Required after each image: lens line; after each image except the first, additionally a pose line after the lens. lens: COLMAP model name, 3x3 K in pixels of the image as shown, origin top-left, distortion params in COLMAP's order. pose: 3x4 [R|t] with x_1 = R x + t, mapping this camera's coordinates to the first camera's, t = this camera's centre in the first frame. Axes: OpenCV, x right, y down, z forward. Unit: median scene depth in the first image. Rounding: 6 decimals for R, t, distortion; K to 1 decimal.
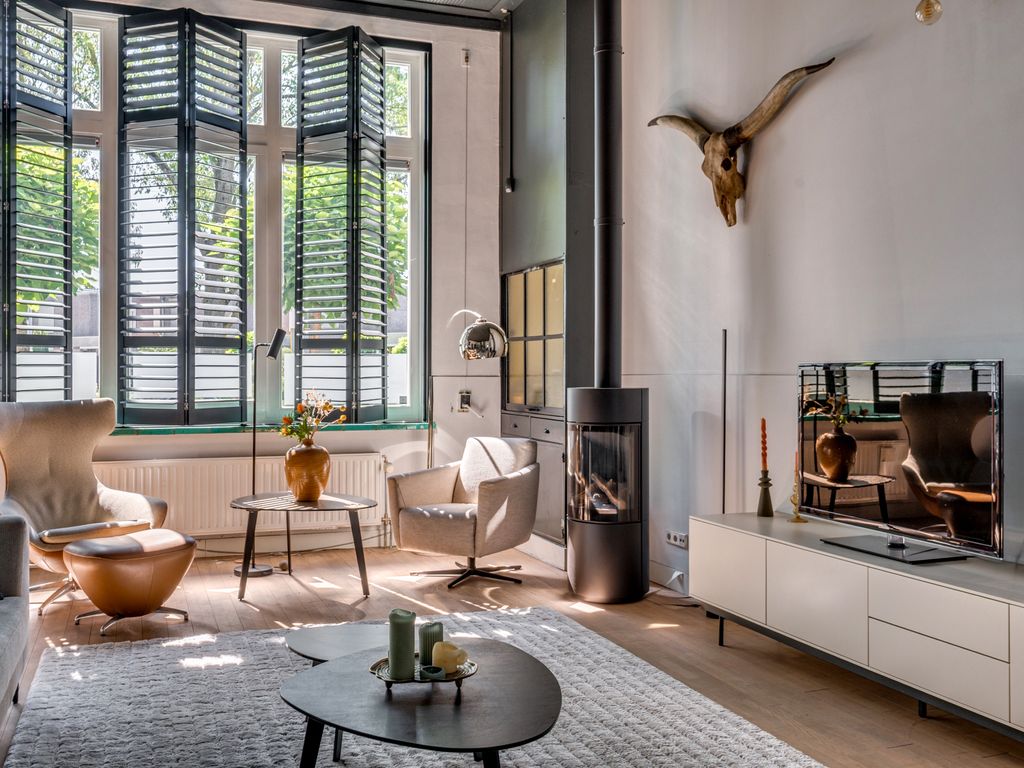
lens RADIAL K [[982.1, 0, 511.7], [0, 982.1, 370.3], [0, 0, 1]] dist [-0.002816, -0.002849]
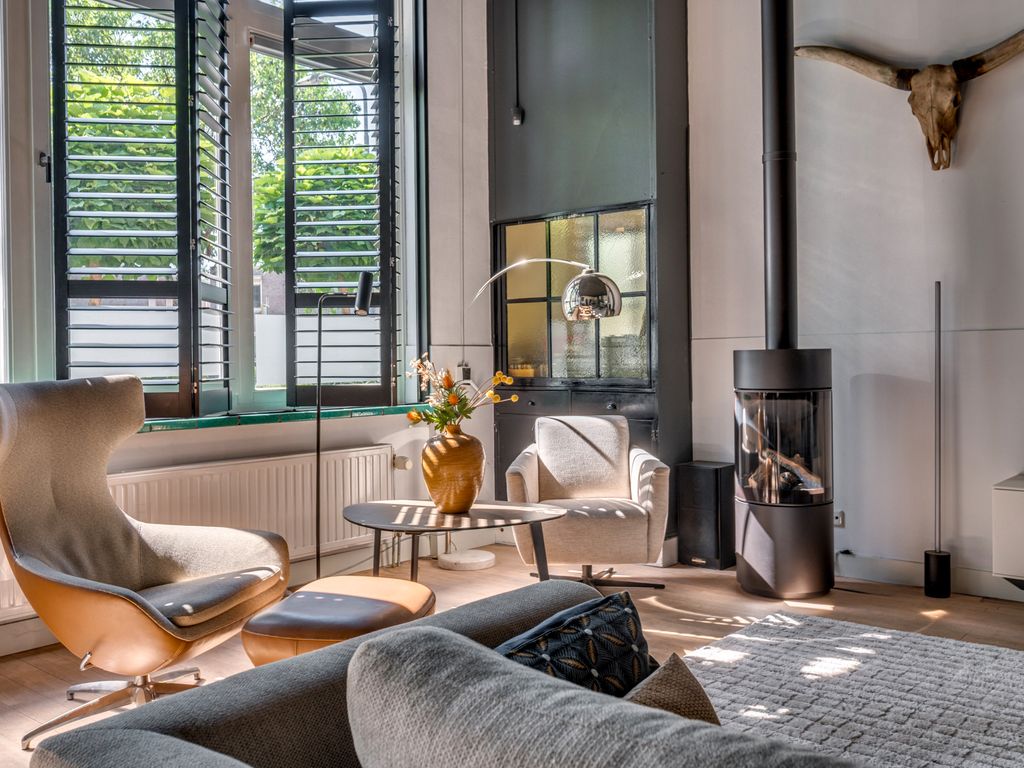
lens RADIAL K [[942.8, 0, 509.5], [0, 942.8, 353.4], [0, 0, 1]] dist [0.003113, 0.002398]
pose [[0.875578, -0.010721, 0.482957, -0.464257], [0.014040, 0.999896, -0.003257, 0.018867], [-0.482872, 0.009632, 0.875638, 0.350666]]
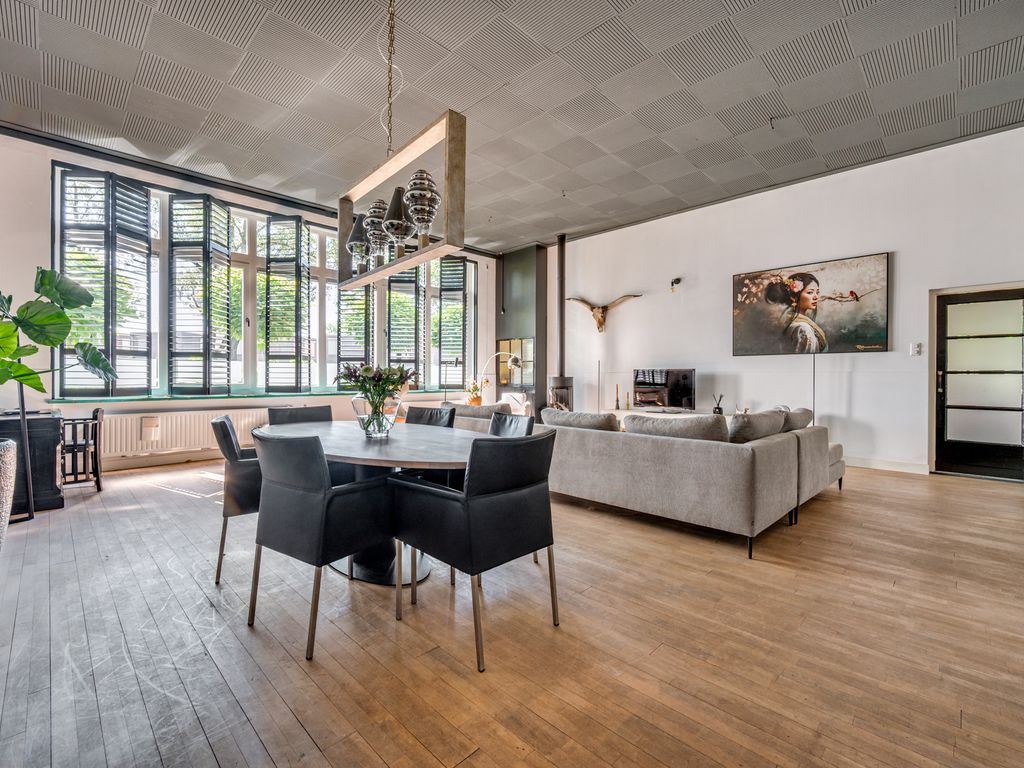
lens RADIAL K [[456.5, 0, 510.7], [0, 456.5, 378.9], [0, 0, 1]] dist [-0.000544, -0.000378]
pose [[0.913389, 0.000996, 0.407086, -0.645344], [-0.002749, 0.999989, 0.003722, 0.017840], [-0.407078, -0.004519, 0.913382, -0.350602]]
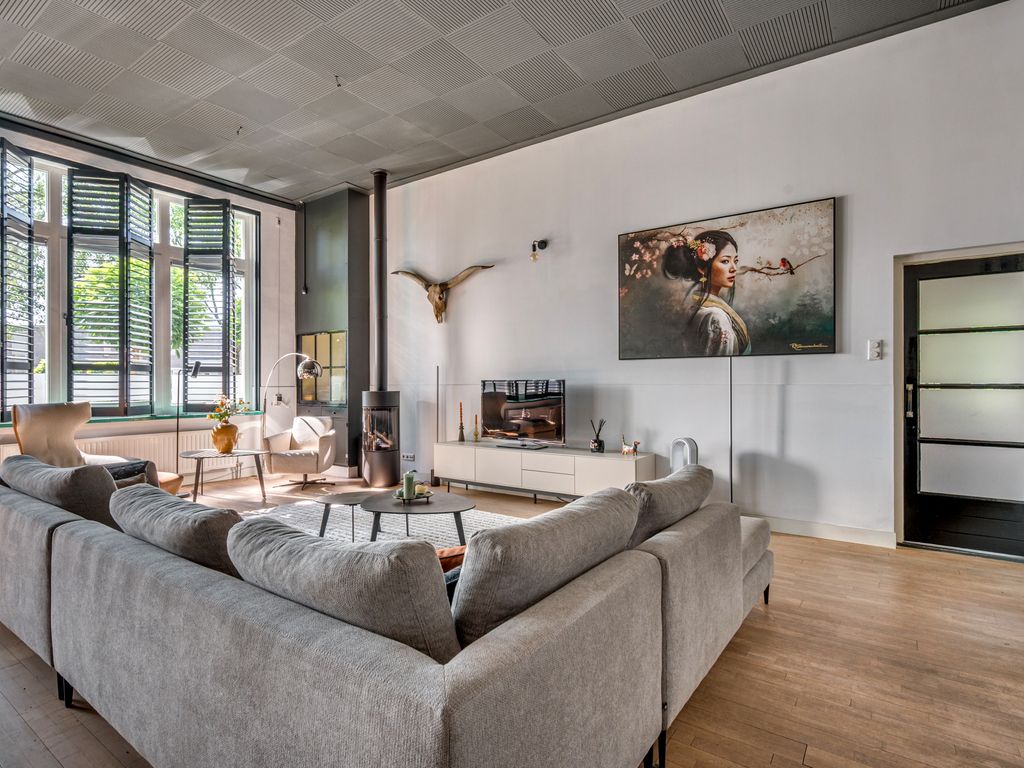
lens RADIAL K [[536.1, 0, 512.0], [0, 536.1, 384.0], [0, 0, 1]] dist [0.001898, -0.000402]
pose [[0.832216, -0.004072, 0.554436, -0.297195], [0.003552, 0.999992, 0.002013, 0.000077], [-0.554440, 0.000294, 0.832224, -0.158823]]
